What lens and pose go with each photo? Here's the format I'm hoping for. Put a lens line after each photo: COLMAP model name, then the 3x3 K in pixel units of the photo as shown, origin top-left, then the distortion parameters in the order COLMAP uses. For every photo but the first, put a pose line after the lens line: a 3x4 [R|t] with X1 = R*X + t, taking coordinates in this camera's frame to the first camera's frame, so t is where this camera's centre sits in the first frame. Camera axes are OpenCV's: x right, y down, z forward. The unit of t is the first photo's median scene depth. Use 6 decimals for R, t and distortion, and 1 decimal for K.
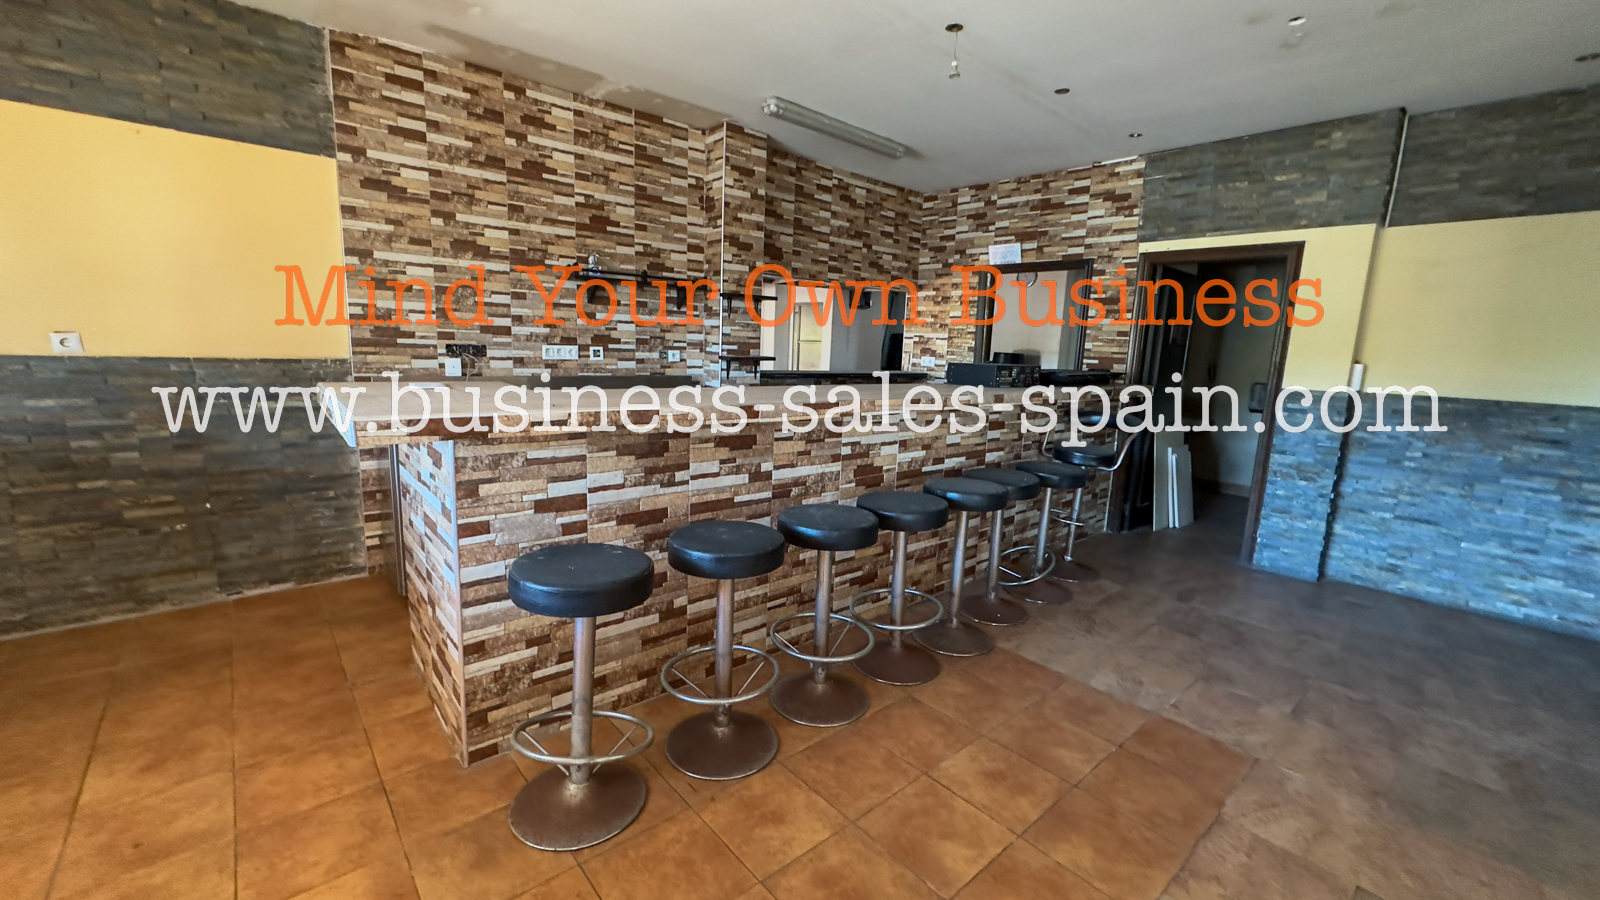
lens RADIAL K [[637.1, 0, 797.8], [0, 637.1, 448.1], [0, 0, 1]] dist [-0.001397, -0.000153]
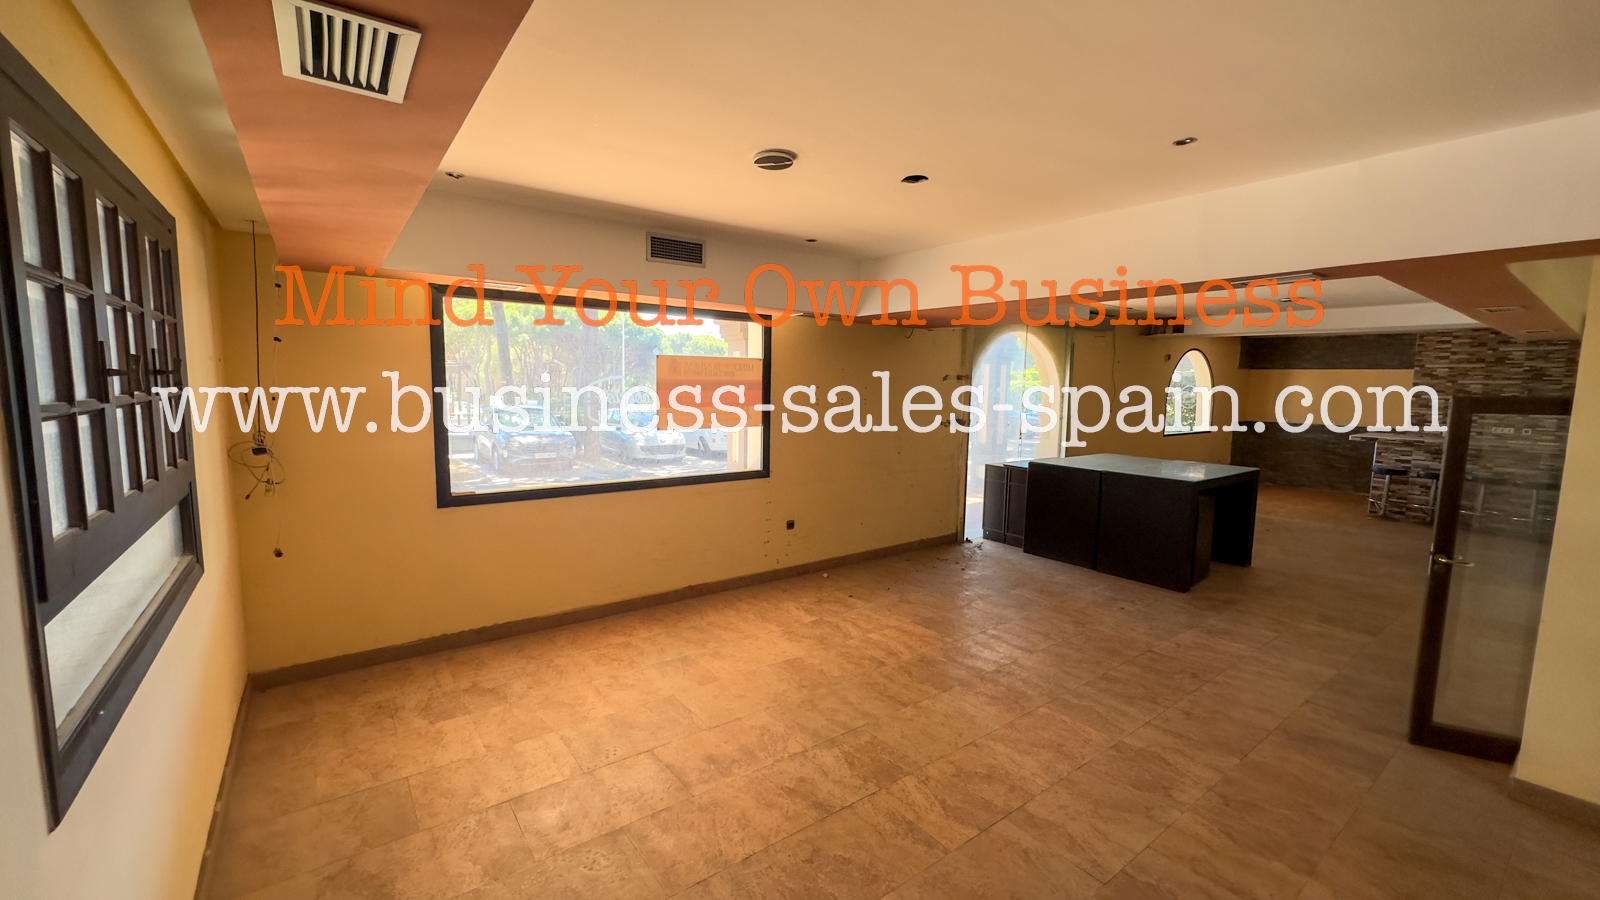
lens RADIAL K [[637.1, 0, 797.8], [0, 637.1, 448.1], [0, 0, 1]] dist [-0.001397, -0.000153]
pose [[-0.064961, 0.064772, -0.995783, 2.511904], [-0.184372, 0.979932, 0.075769, 0.258158], [0.980707, 0.188517, -0.051715, -1.698897]]
